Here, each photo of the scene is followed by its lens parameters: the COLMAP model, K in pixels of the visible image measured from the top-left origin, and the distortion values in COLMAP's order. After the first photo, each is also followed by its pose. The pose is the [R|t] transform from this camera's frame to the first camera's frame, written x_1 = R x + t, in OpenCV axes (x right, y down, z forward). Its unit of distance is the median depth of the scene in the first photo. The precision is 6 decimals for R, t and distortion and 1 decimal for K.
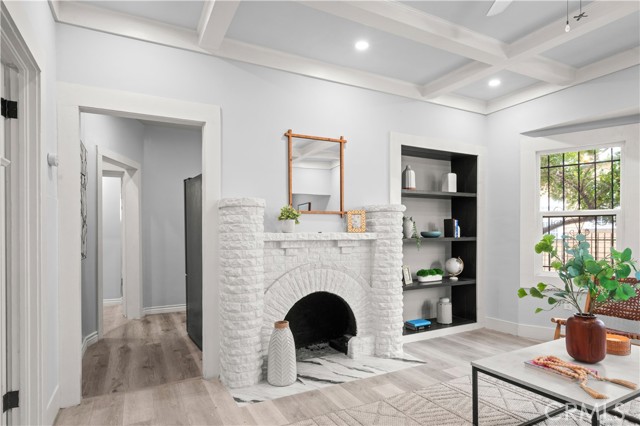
lens RADIAL K [[358.5, 0, 319.2], [0, 358.5, 230.8], [0, 0, 1]] dist [0.003404, 0.000319]
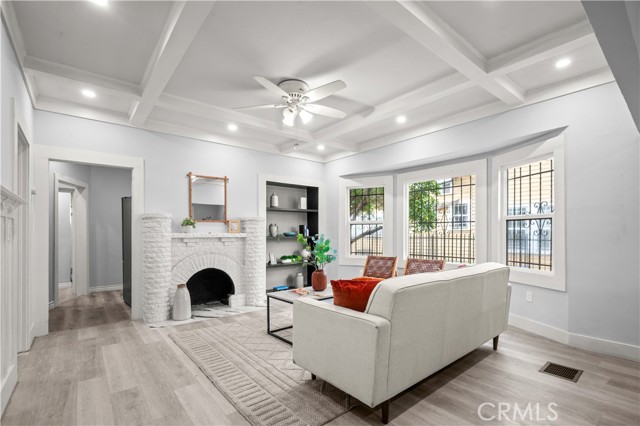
lens RADIAL K [[295.9, 0, 322.0], [0, 295.9, 230.6], [0, 0, 1]] dist [-0.000055, -0.000161]
pose [[0.977218, 0.002881, 0.212220, 0.213457], [-0.001738, 0.999983, -0.005575, 0.000054], [-0.212232, 0.005080, 0.977206, -0.458547]]
